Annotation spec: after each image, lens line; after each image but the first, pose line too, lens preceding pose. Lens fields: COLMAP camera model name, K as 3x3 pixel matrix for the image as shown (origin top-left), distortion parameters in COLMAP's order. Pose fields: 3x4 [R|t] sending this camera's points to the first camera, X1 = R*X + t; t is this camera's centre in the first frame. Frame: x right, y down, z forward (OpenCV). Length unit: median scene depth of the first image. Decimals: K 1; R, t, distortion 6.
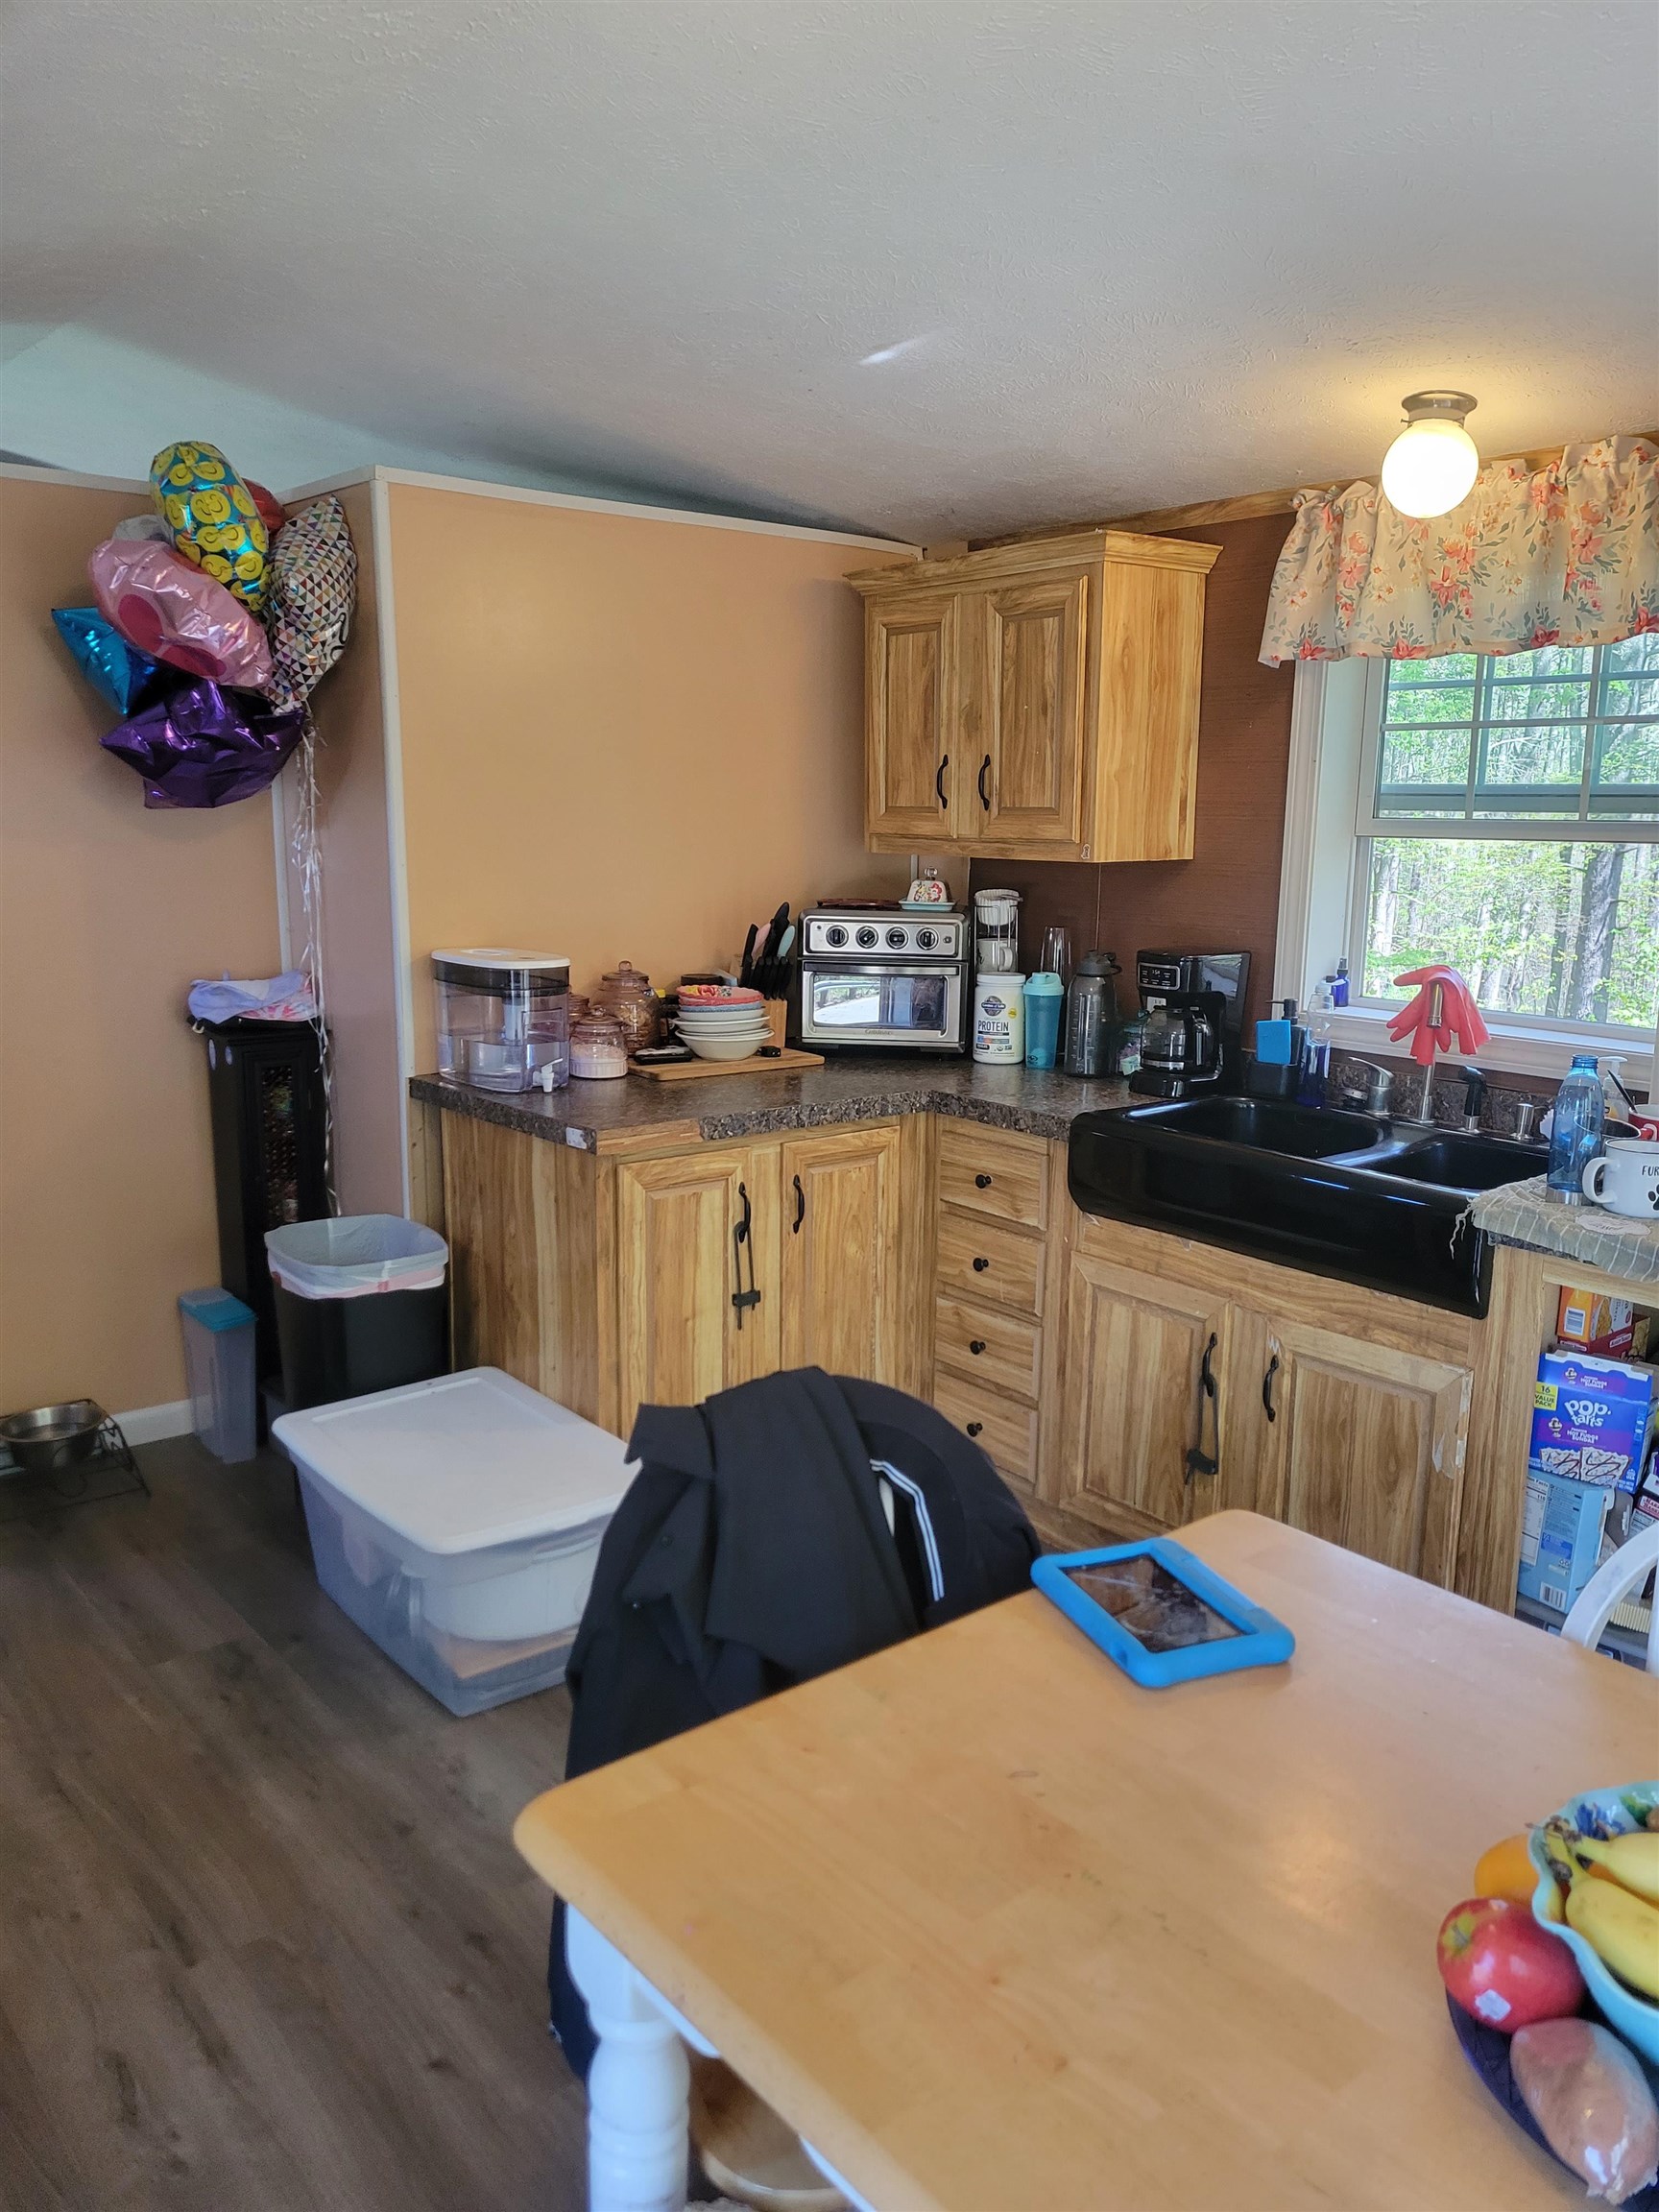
lens RADIAL K [[1669.4, 0, 835.9], [0, 1669.4, 1112.0], [0, 0, 1]] dist [0.039281, -0.008914]
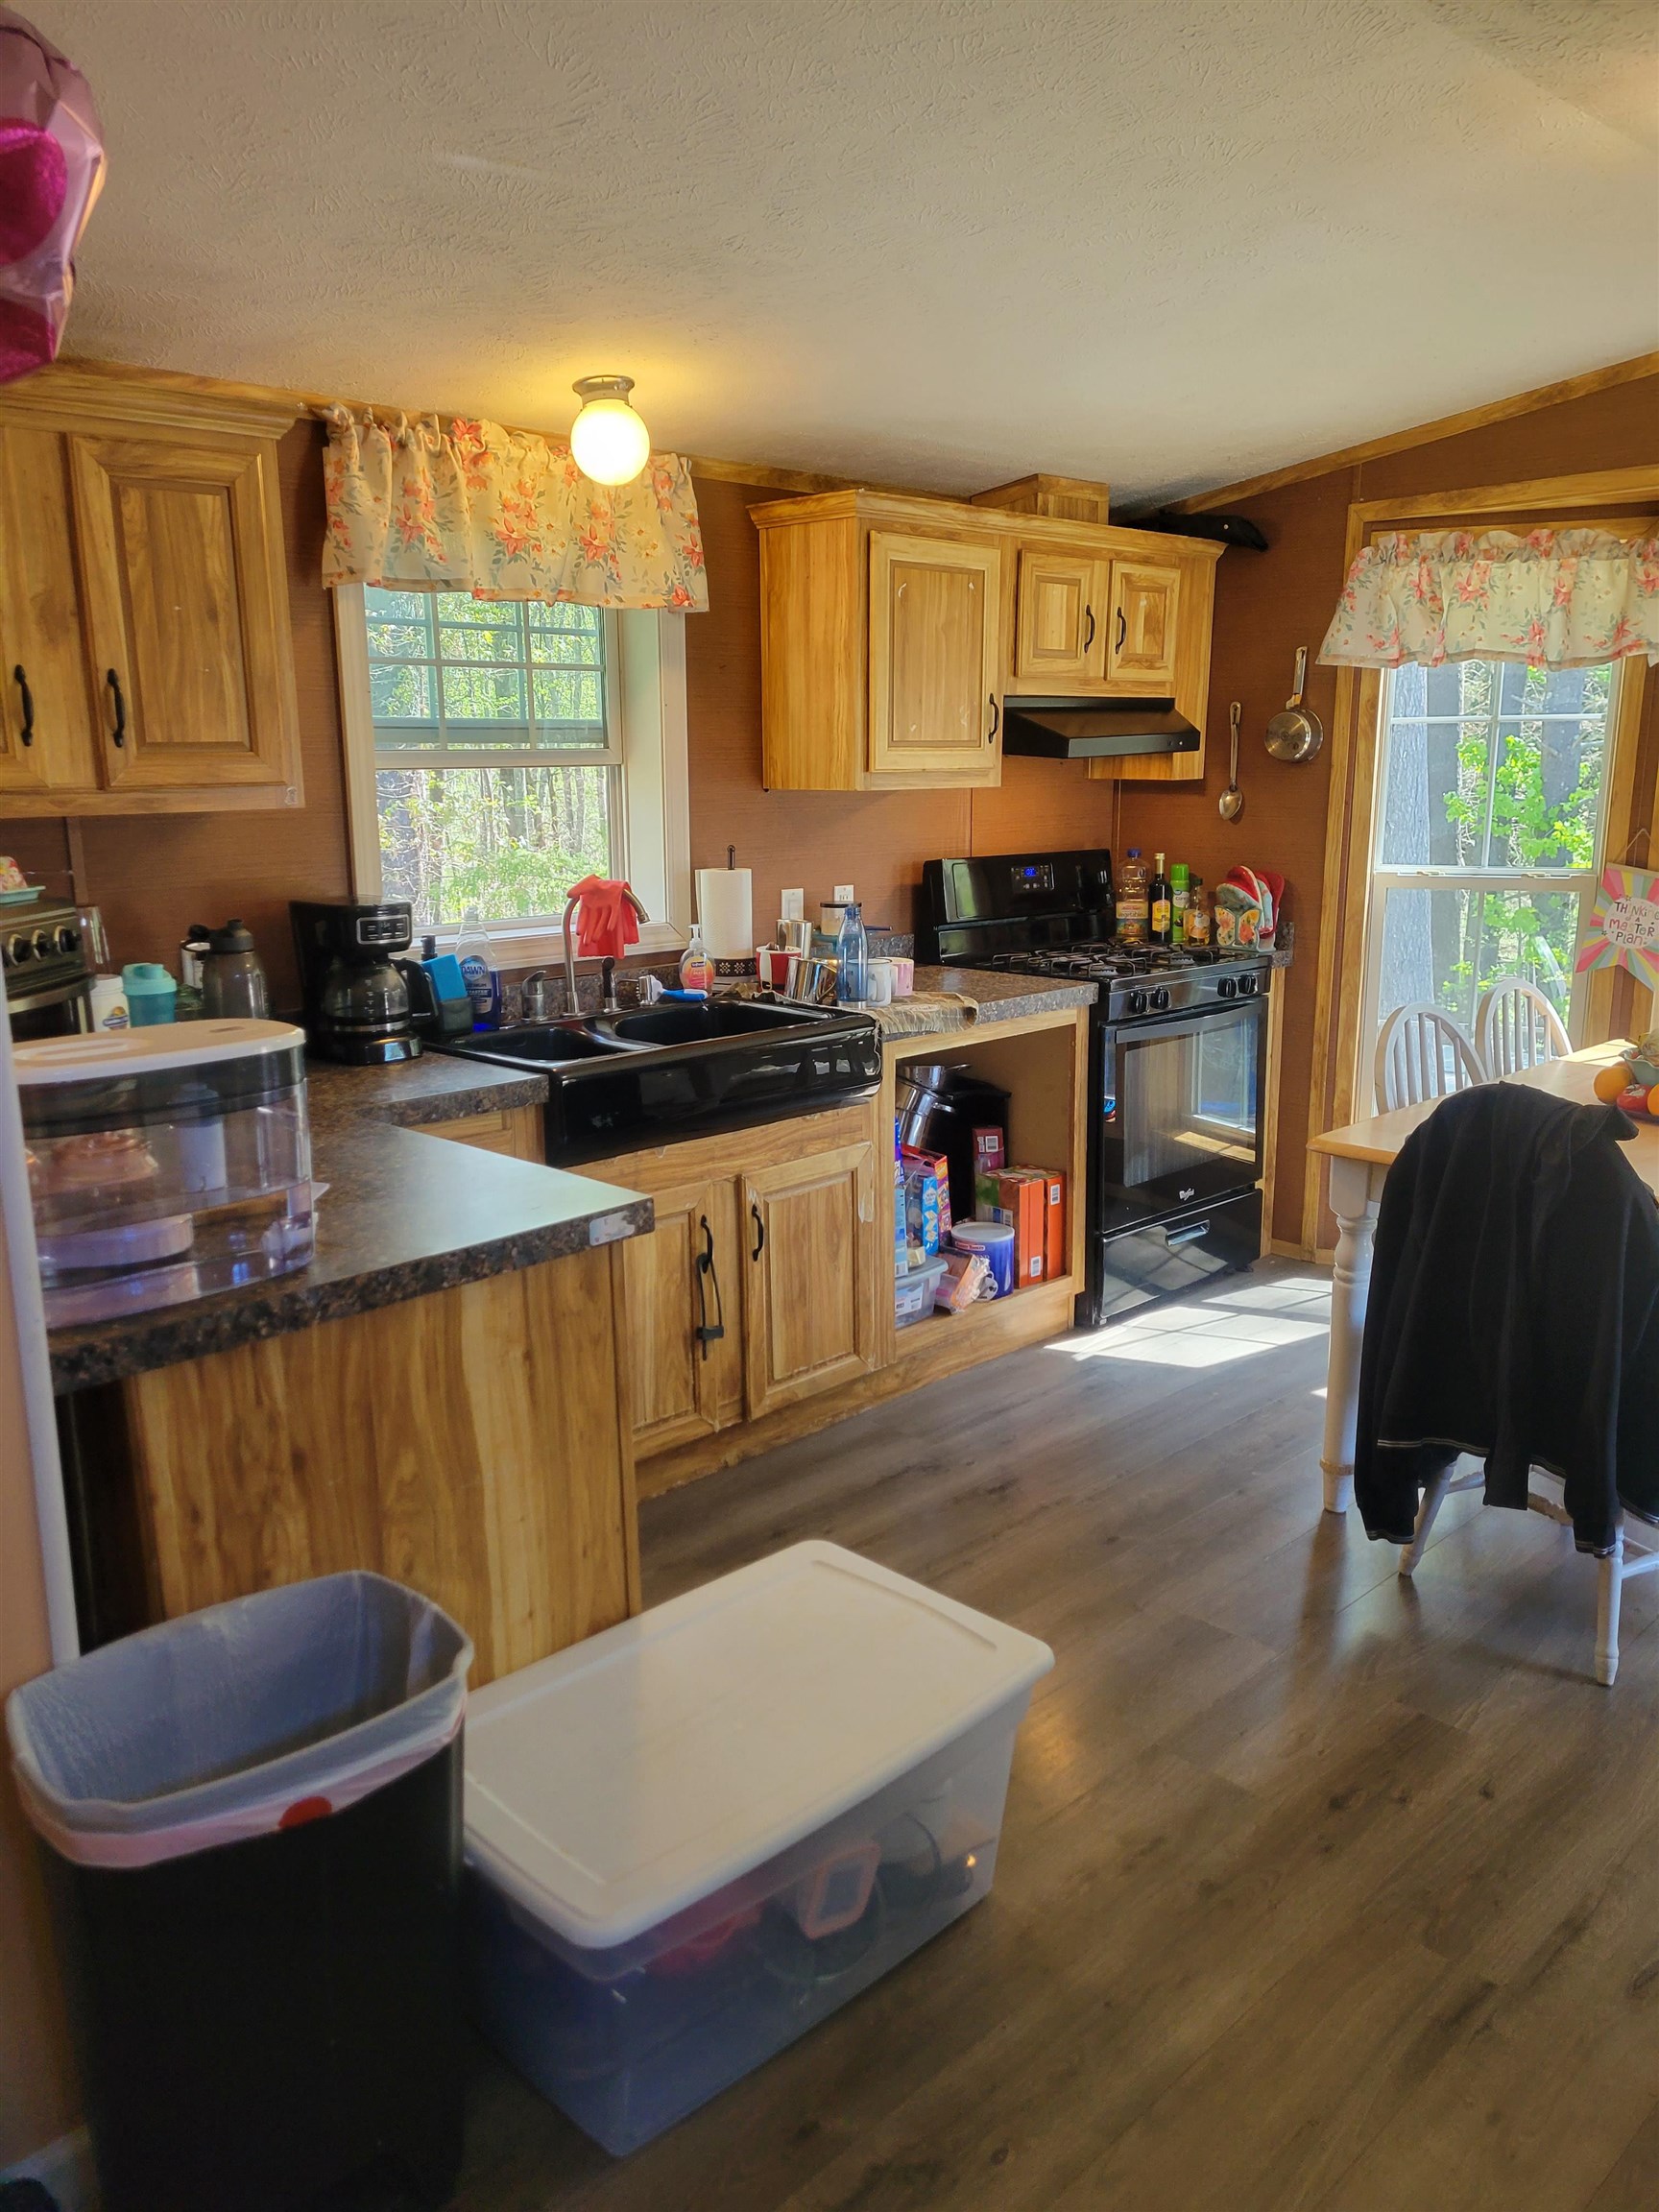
lens RADIAL K [[1669.4, 0, 836.7], [0, 1669.4, 1106.0], [0, 0, 1]] dist [0.039281, -0.008914]
pose [[-0.097720, -0.221546, 0.970241, -0.777326], [0.187745, 0.953299, 0.236587, -0.168994], [-0.977345, 0.205278, -0.051562, 0.883426]]
